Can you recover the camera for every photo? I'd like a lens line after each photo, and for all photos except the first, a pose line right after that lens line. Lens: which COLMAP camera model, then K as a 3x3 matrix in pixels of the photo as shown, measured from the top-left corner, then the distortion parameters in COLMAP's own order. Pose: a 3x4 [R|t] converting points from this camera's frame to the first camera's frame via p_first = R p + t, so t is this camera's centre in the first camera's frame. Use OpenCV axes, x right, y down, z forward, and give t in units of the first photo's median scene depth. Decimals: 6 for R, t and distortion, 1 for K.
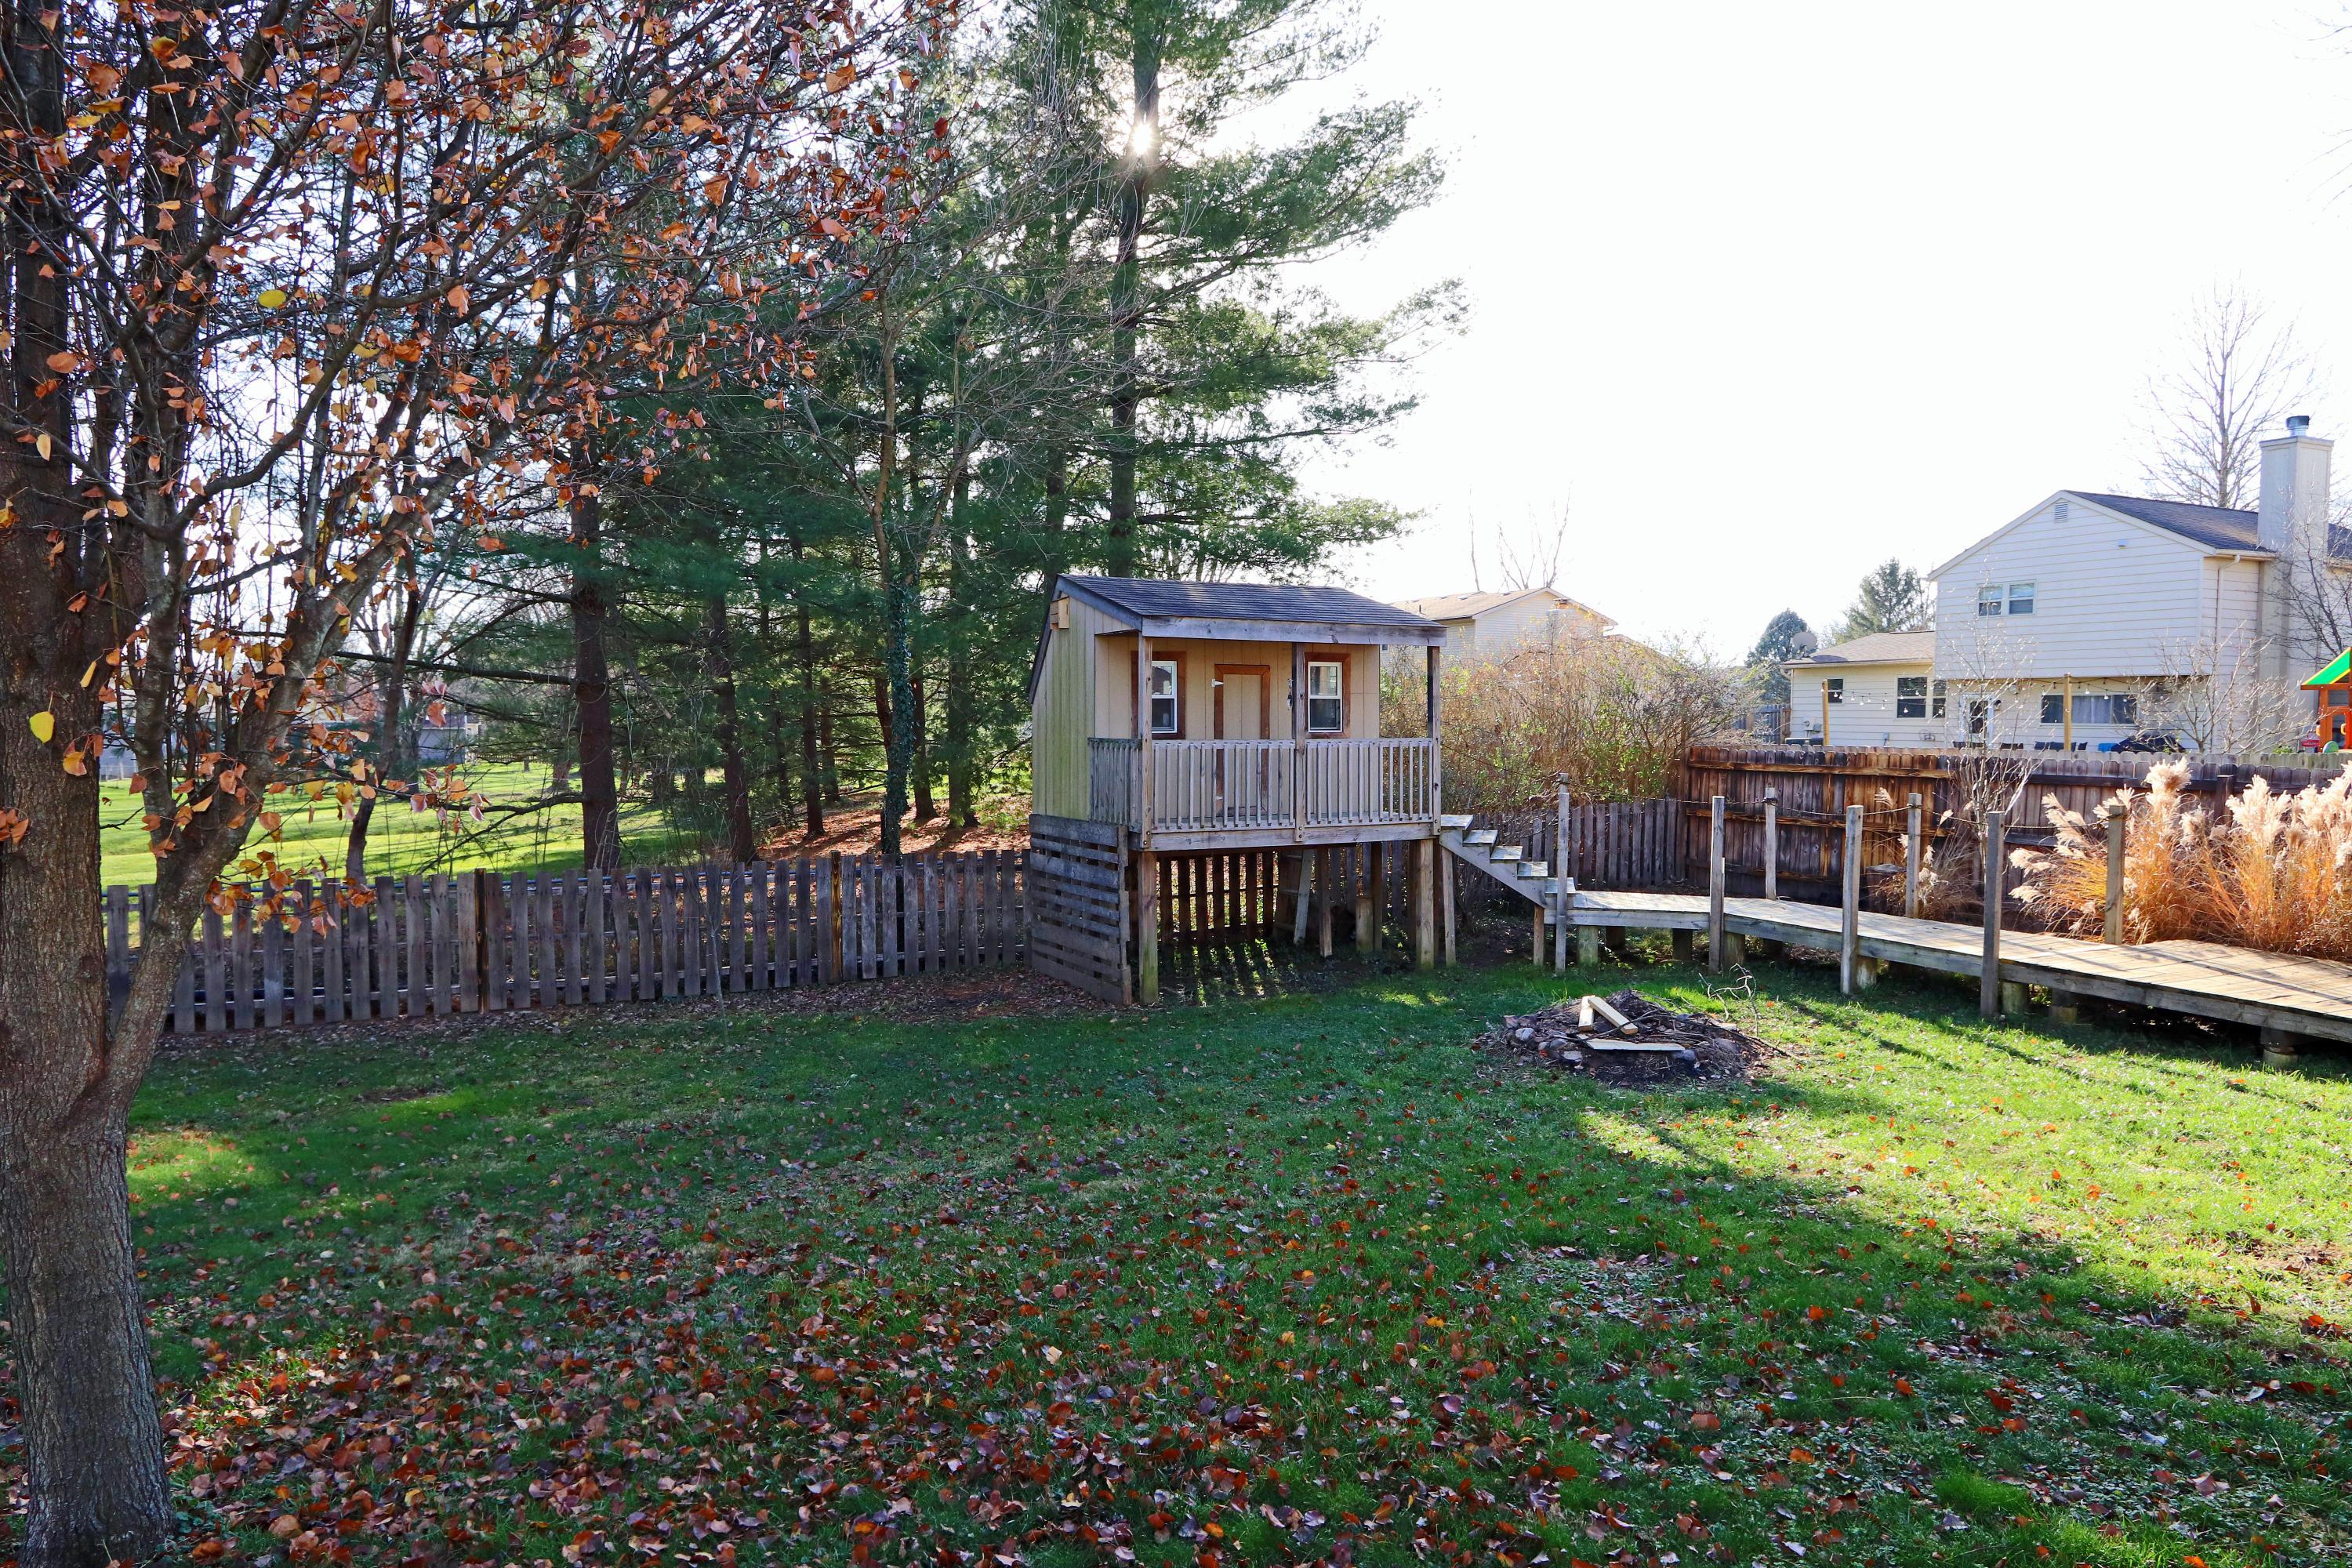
lens RADIAL K [[1409.8, 0, 1174.9], [0, 1409.8, 782.8], [0, 0, 1]] dist [0.017334, 0.006187]
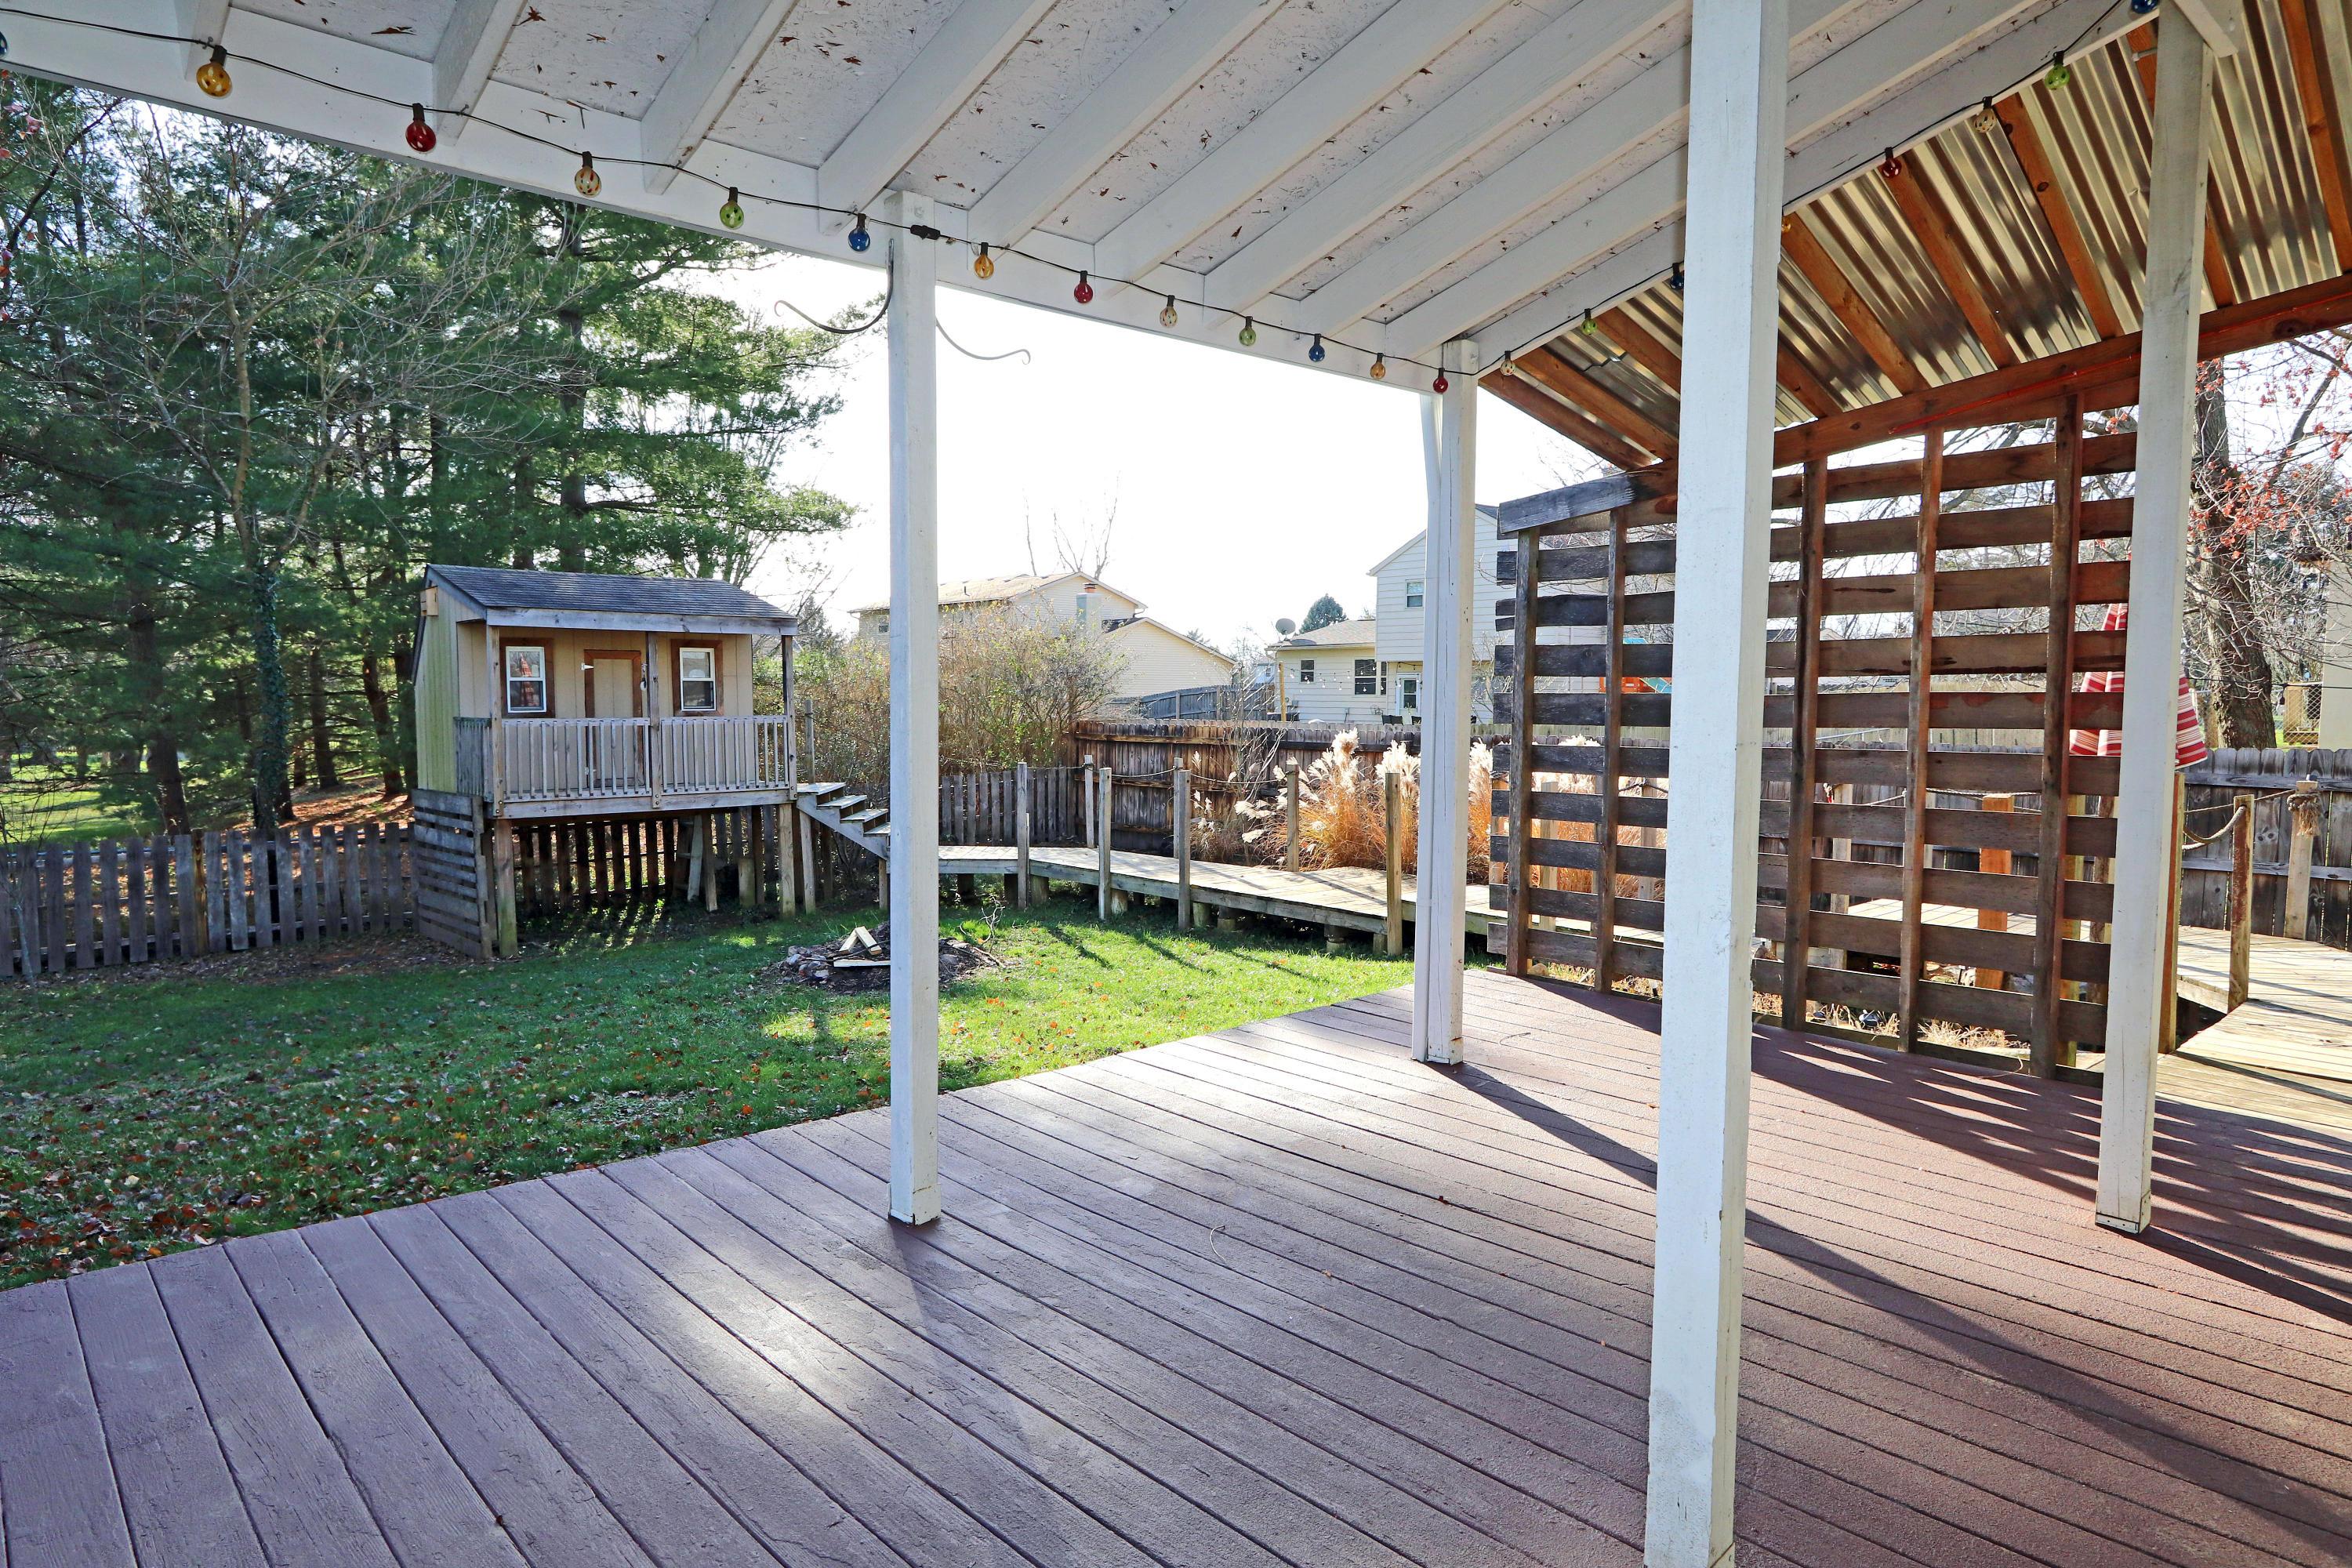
lens RADIAL K [[1409.8, 0, 1138.5], [0, 1409.8, 788.7], [0, 0, 1]] dist [0.017334, 0.006187]
pose [[0.968521, -0.018614, 0.248237, 0.192960], [0.013398, 0.999653, 0.022686, 0.006096], [-0.248573, -0.018646, 0.968434, -0.202809]]
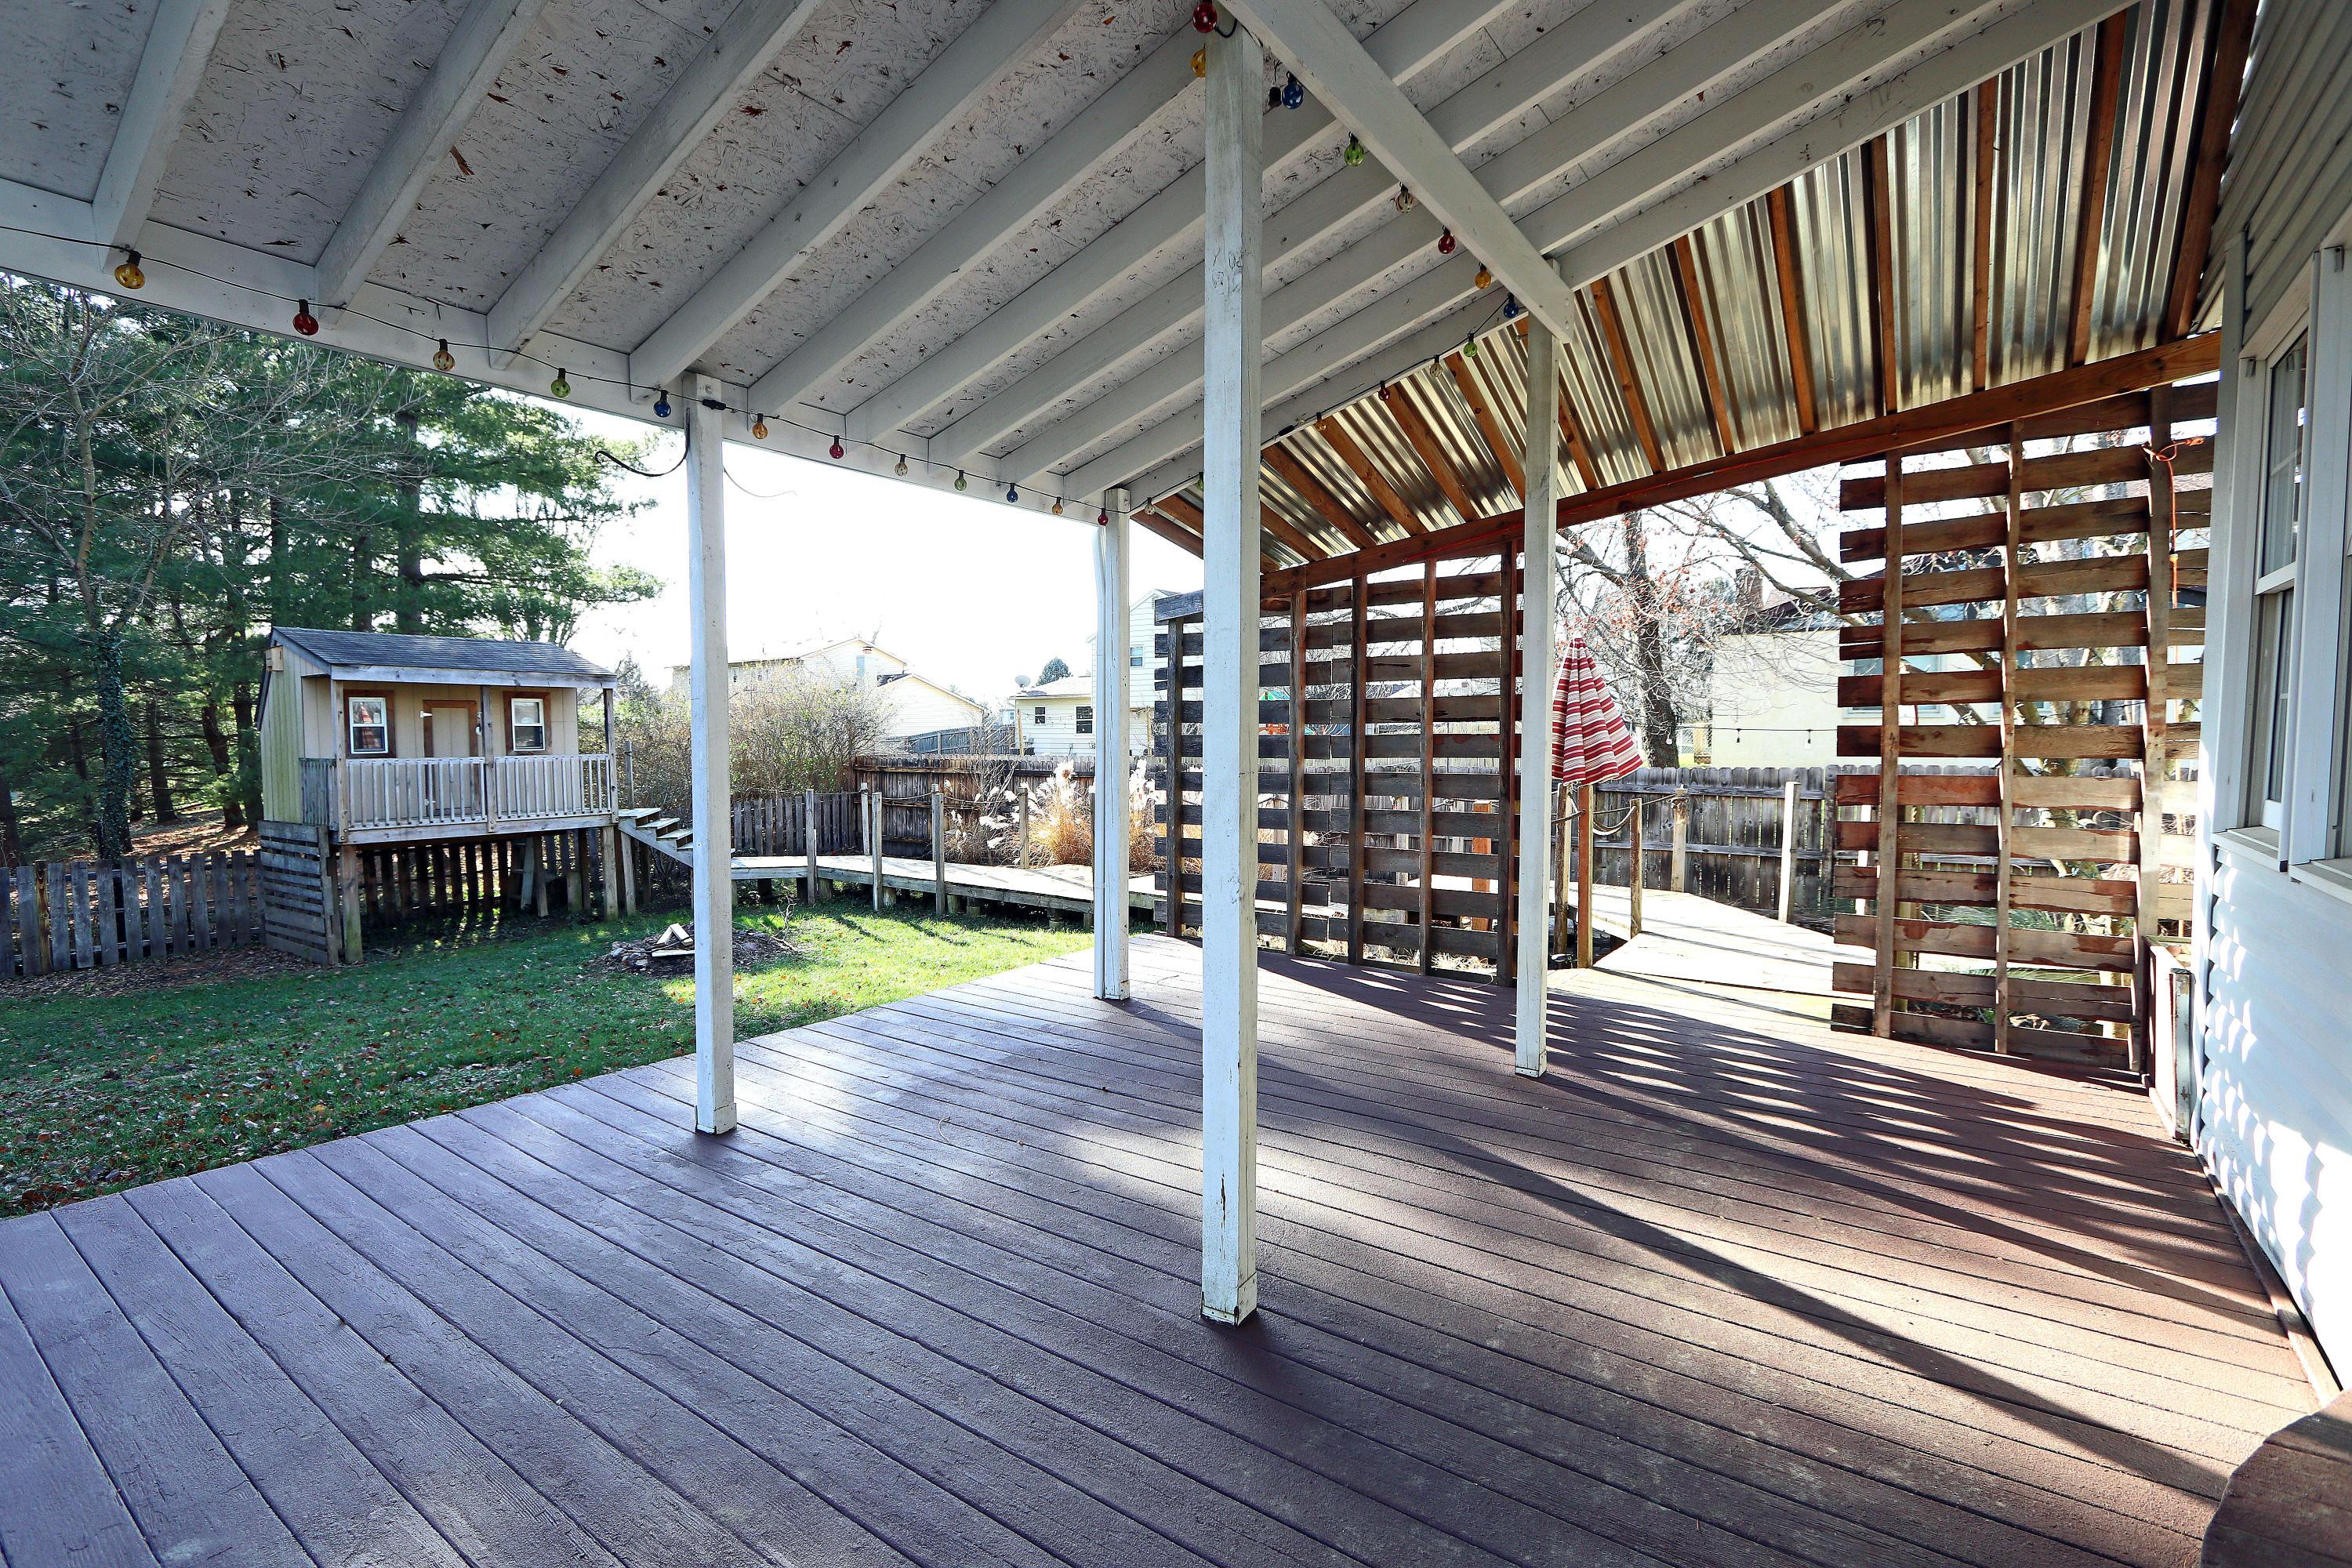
lens RADIAL K [[1096.6, 0, 1147.9], [0, 1096.6, 789.5], [0, 0, 1]] dist [0.001043, 0.000475]
pose [[0.893814, -0.029428, 0.447471, 0.192600], [0.027014, 0.999566, 0.011778, 0.005817], [-0.447624, 0.001560, 0.894221, -0.235731]]
